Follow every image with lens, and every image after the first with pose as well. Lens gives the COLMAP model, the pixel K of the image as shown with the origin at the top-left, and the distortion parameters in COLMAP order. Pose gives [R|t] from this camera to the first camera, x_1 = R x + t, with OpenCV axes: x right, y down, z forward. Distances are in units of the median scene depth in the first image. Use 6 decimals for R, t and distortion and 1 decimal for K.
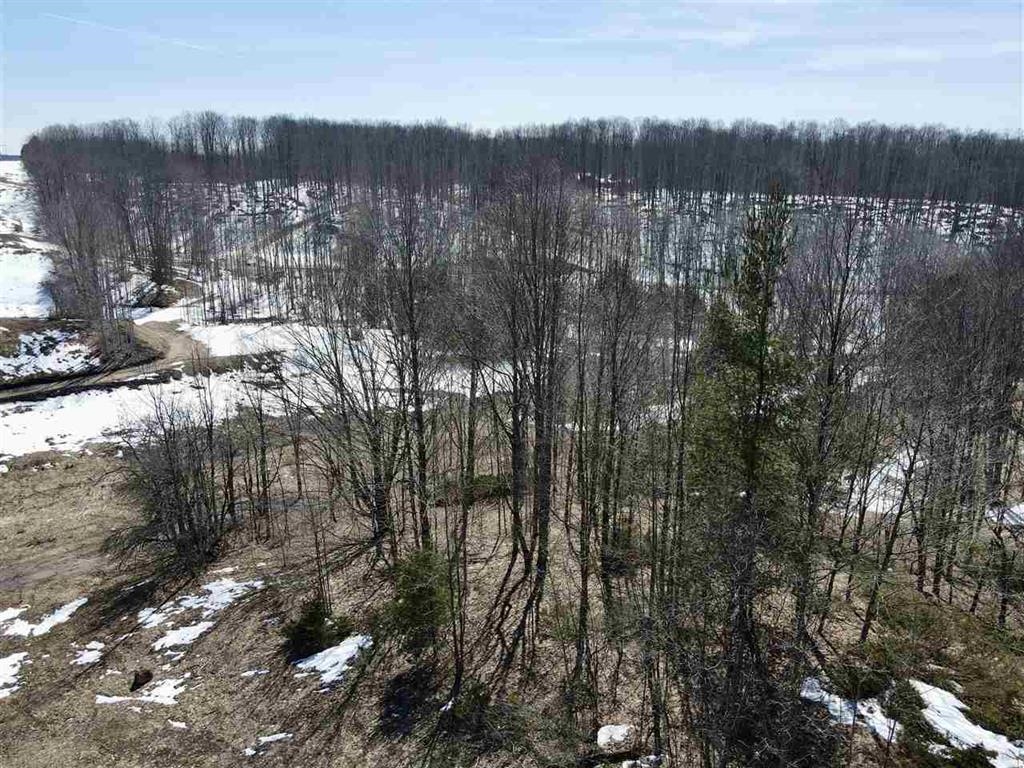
lens RADIAL K [[744.6, 0, 512.0], [0, 744.6, 384.0], [0, 0, 1]] dist [0.010837, 0.000426]
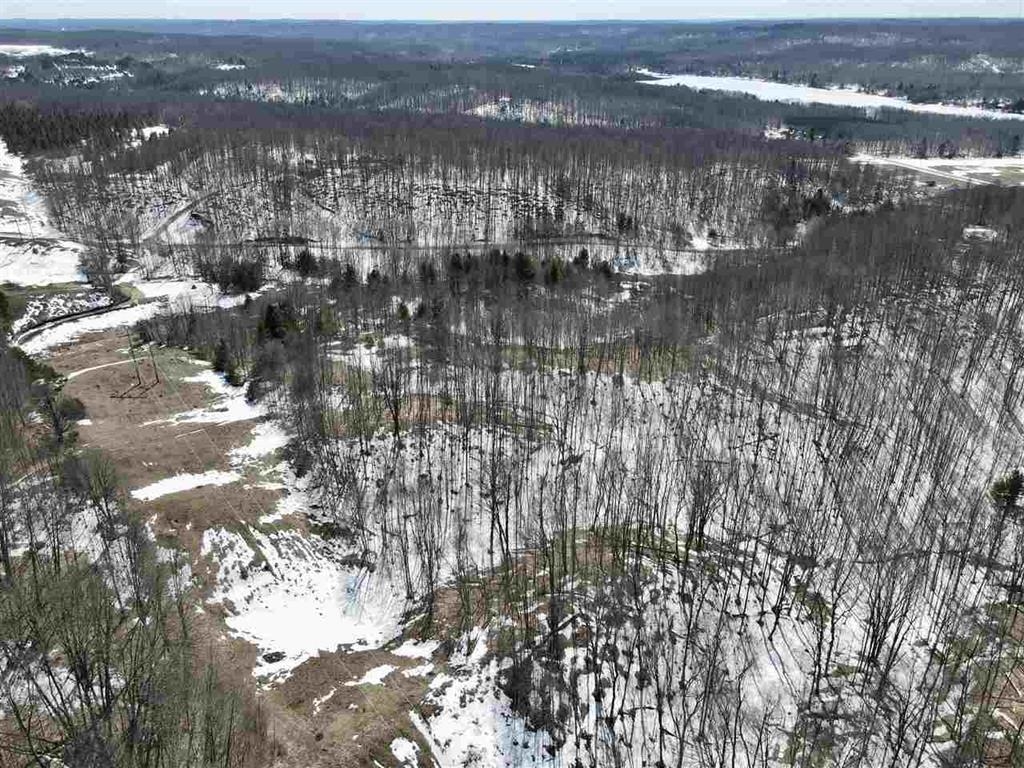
lens RADIAL K [[758.4, 0, 507.8], [0, 758.4, 360.4], [0, 0, 1]] dist [0.011712, -0.008150]
pose [[0.997562, -0.033579, 0.061179, 1.063631], [0.024697, 0.989768, 0.140535, -0.212772], [-0.065272, -0.138682, 0.988184, -2.677277]]
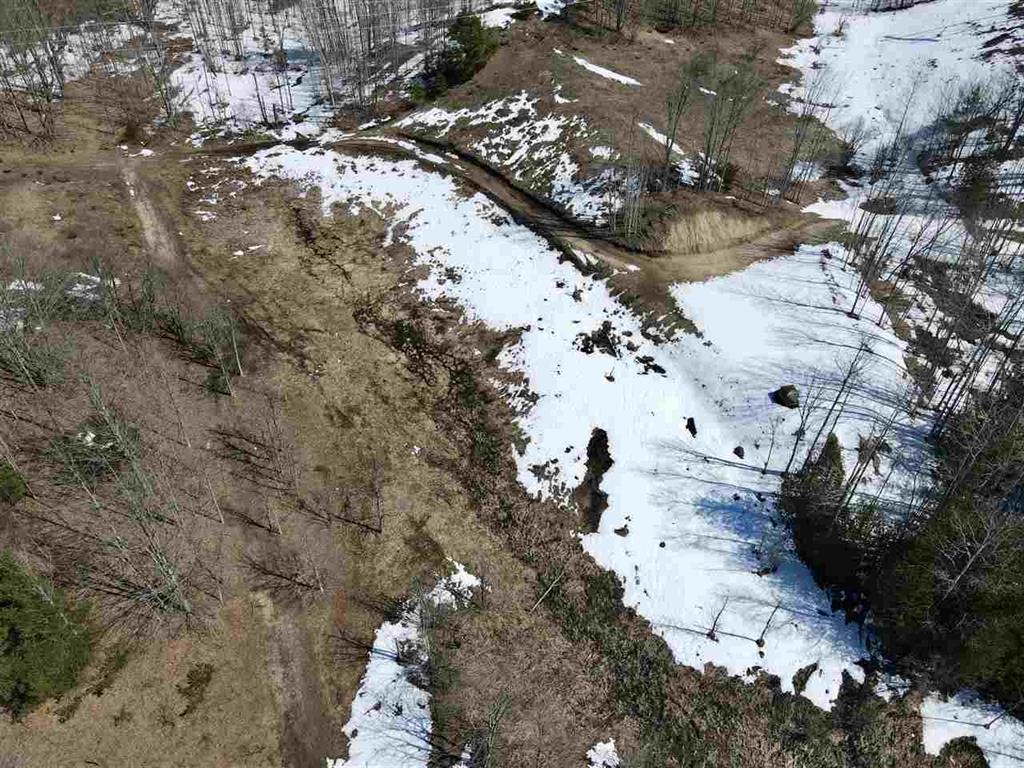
lens RADIAL K [[758.4, 0, 507.8], [0, 758.4, 360.4], [0, 0, 1]] dist [0.011712, -0.008150]
pose [[-0.202132, 0.647675, -0.734616, 0.395494], [-0.258044, 0.688373, 0.677906, -0.595226], [0.944752, 0.326590, 0.027986, 0.908244]]
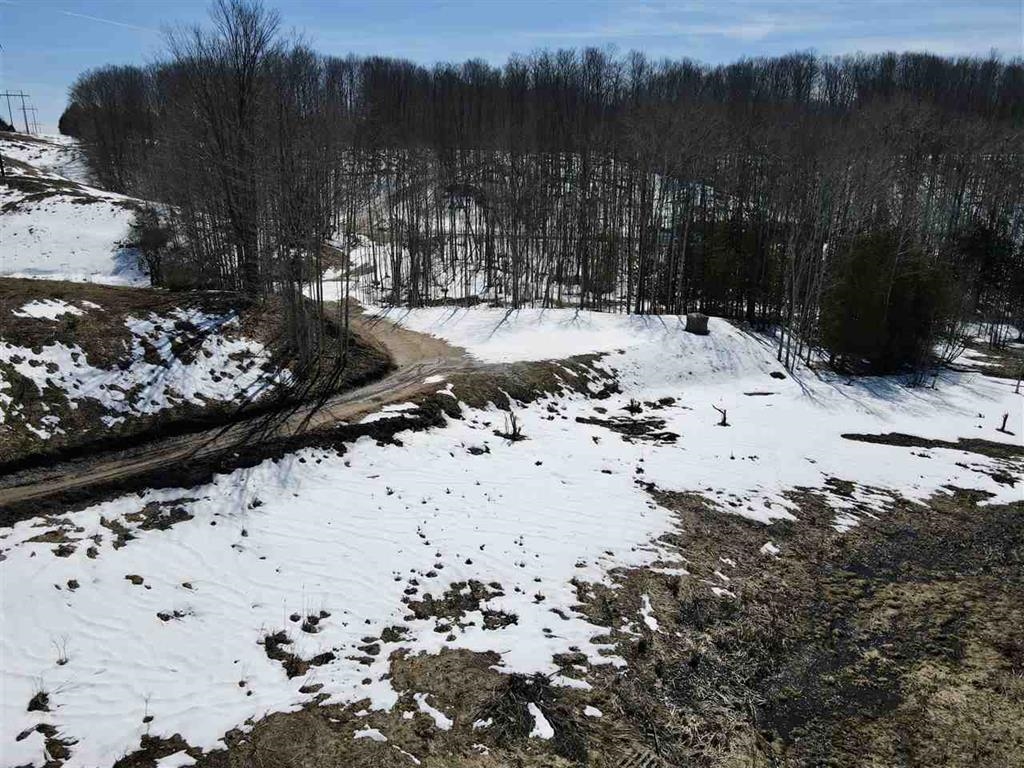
lens RADIAL K [[751.8, 0, 504.6], [0, 751.8, 381.6], [0, 0, 1]] dist [0.009025, 0.004574]
pose [[0.999260, 0.007238, -0.037789, -0.406266], [-0.007178, 0.999973, 0.001709, -0.028955], [0.037800, -0.001436, 0.999284, 0.545270]]
